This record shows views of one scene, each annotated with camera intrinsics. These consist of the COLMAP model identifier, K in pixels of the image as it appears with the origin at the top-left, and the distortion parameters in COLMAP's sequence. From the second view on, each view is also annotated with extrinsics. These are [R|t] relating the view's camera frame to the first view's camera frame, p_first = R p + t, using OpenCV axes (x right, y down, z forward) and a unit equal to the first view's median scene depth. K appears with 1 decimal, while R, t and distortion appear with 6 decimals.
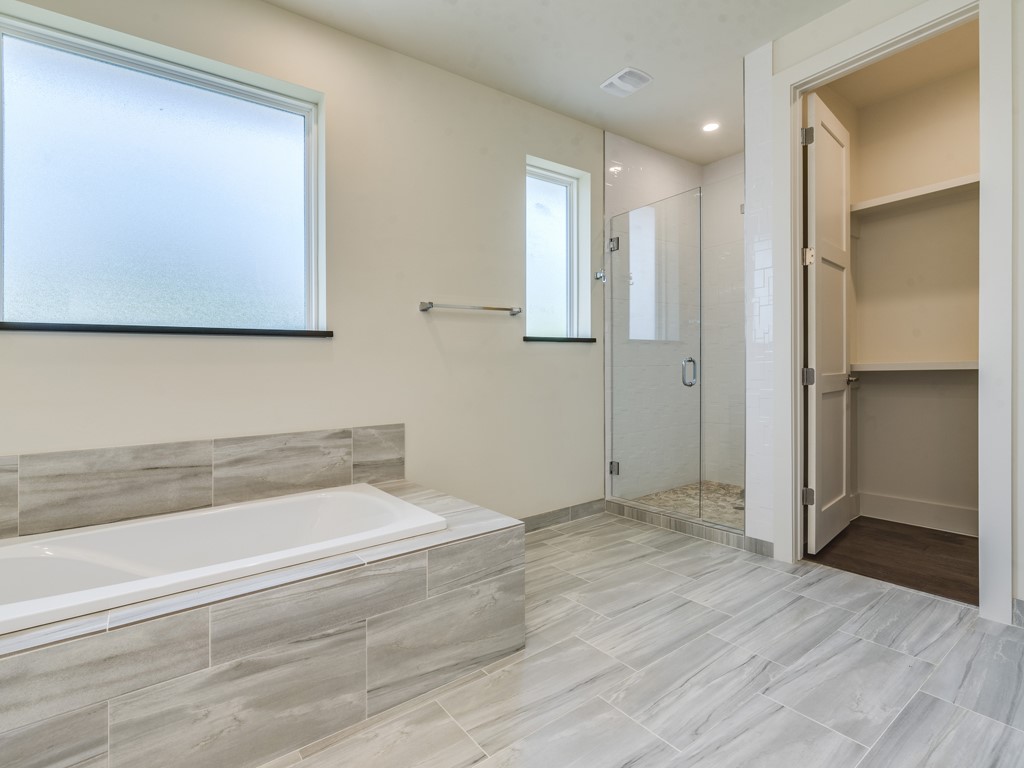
lens RADIAL K [[511.1, 0, 516.6], [0, 511.1, 375.2], [0, 0, 1]] dist [0.004418, -0.000718]
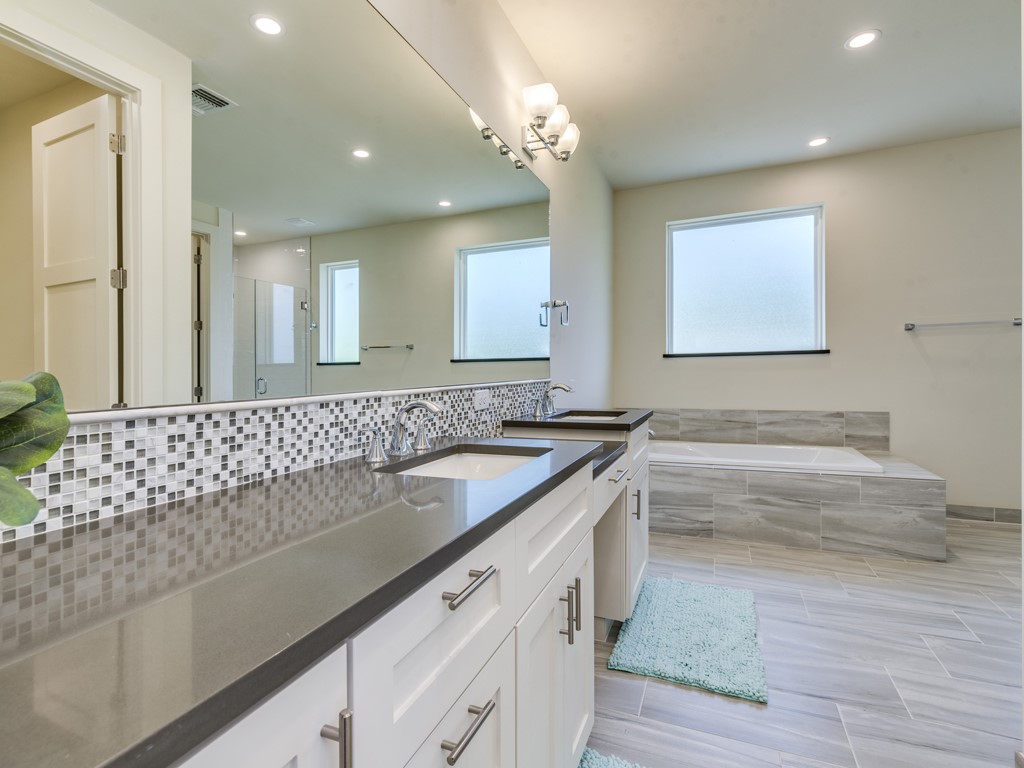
lens RADIAL K [[511.1, 0, 501.3], [0, 511.1, 360.5], [0, 0, 1]] dist [0.004418, -0.000718]
pose [[0.498018, -0.002348, -0.867164, 0.691793], [0.000068, 0.999996, -0.002669, -0.064087], [0.867167, 0.001270, 0.498016, -0.918264]]
